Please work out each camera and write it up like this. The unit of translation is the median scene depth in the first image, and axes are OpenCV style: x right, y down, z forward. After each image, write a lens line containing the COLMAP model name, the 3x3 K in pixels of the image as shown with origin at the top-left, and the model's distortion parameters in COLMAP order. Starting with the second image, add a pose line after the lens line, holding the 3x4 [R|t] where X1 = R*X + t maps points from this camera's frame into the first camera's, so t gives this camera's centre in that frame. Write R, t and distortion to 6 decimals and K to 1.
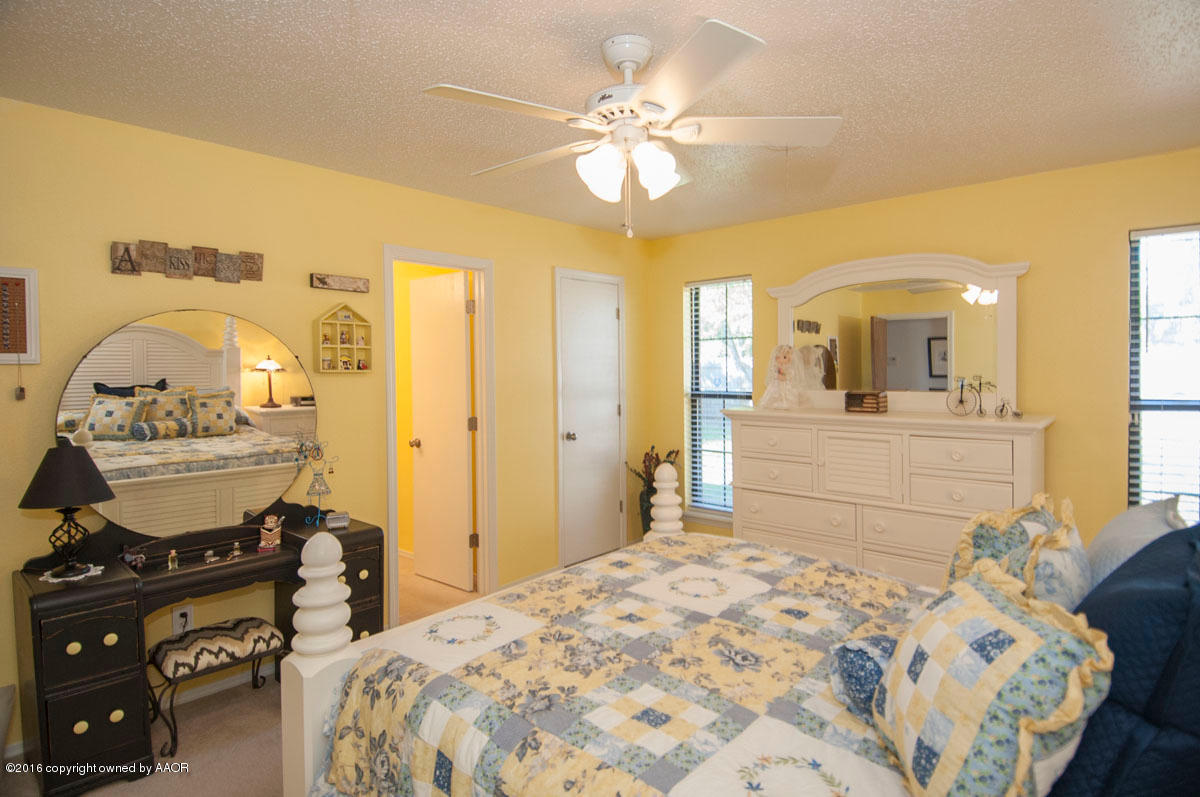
lens RADIAL K [[654.5, 0, 602.9], [0, 654.5, 383.9], [0, 0, 1]] dist [0.031916, -0.037870]
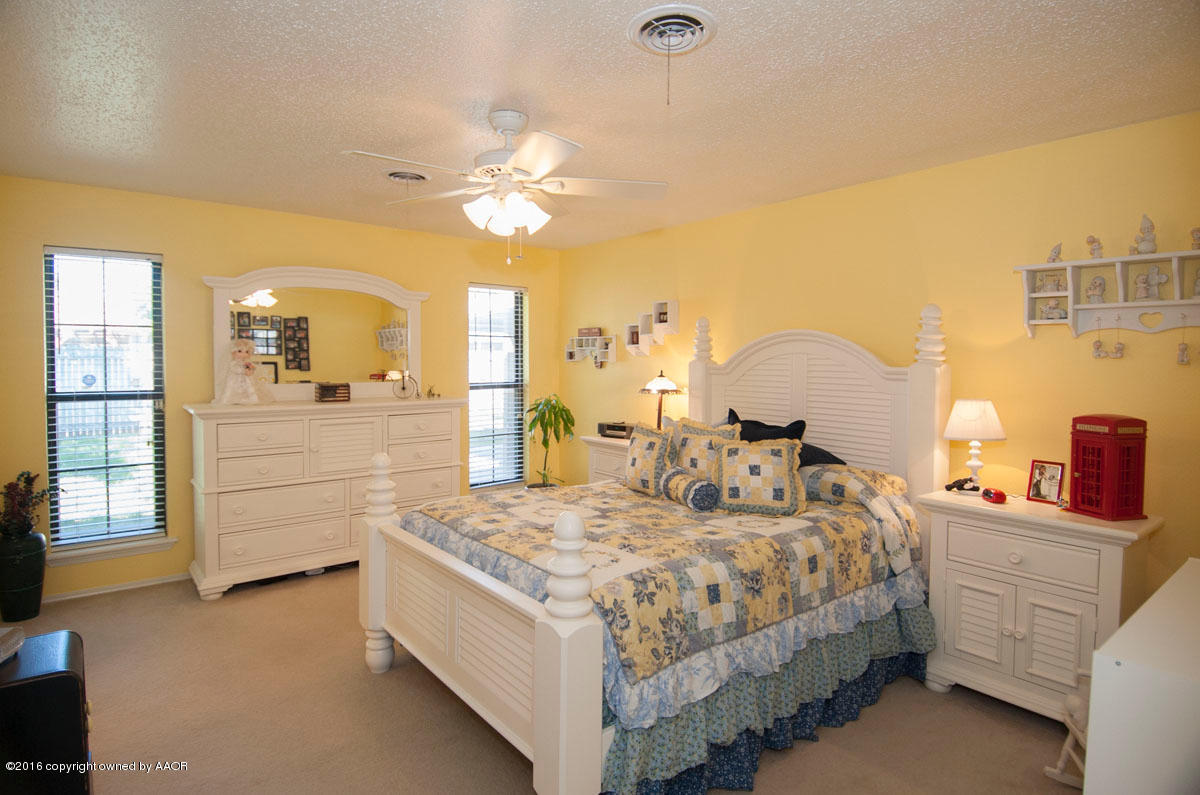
lens RADIAL K [[647.1, 0, 611.0], [0, 647.1, 385.2], [0, 0, 1]] dist [0.033797, -0.039317]
pose [[0.151560, -0.033356, 0.987885, -1.259218], [0.019303, 0.999340, 0.030781, -0.023041], [-0.988260, 0.014404, 0.152104, 0.624417]]
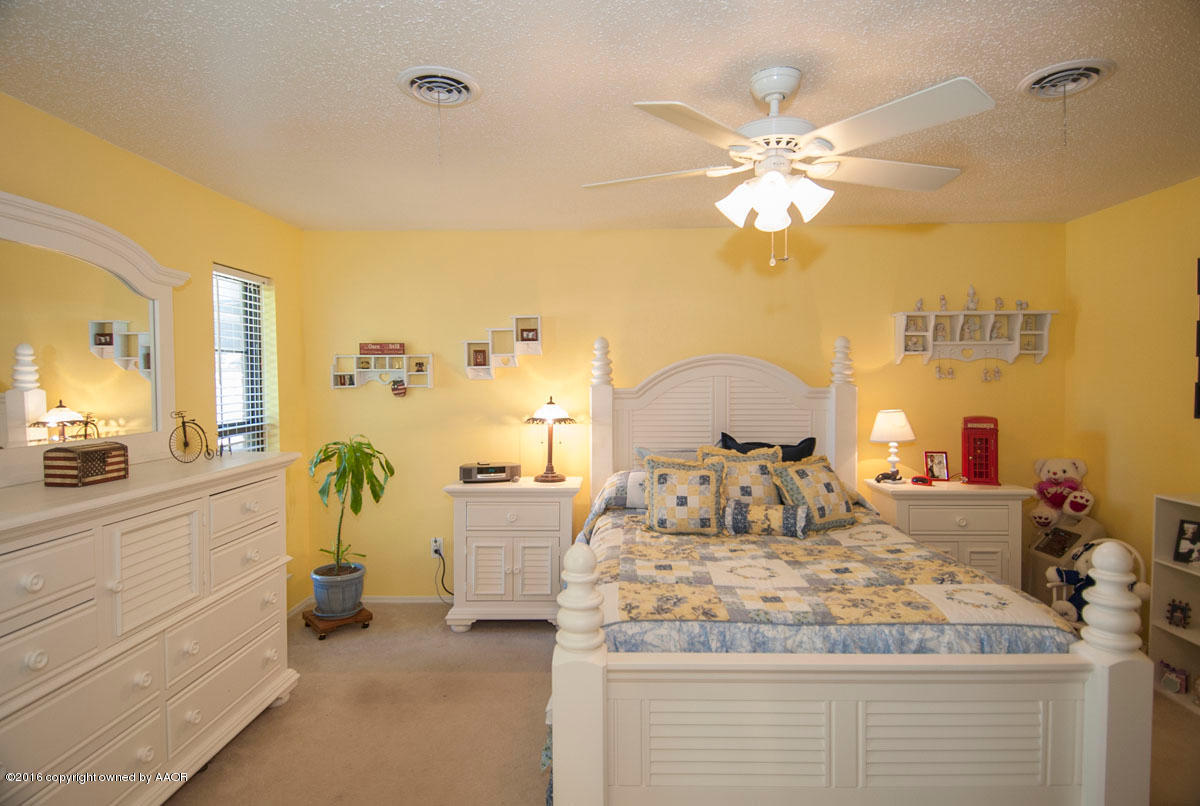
lens RADIAL K [[643.3, 0, 606.6], [0, 643.3, 389.4], [0, 0, 1]] dist [0.052088, -0.050947]
pose [[-0.659205, -0.001454, 0.751962, -0.570086], [0.030300, 0.999135, 0.028494, -0.073079], [-0.751352, 0.041568, -0.658591, 1.943140]]
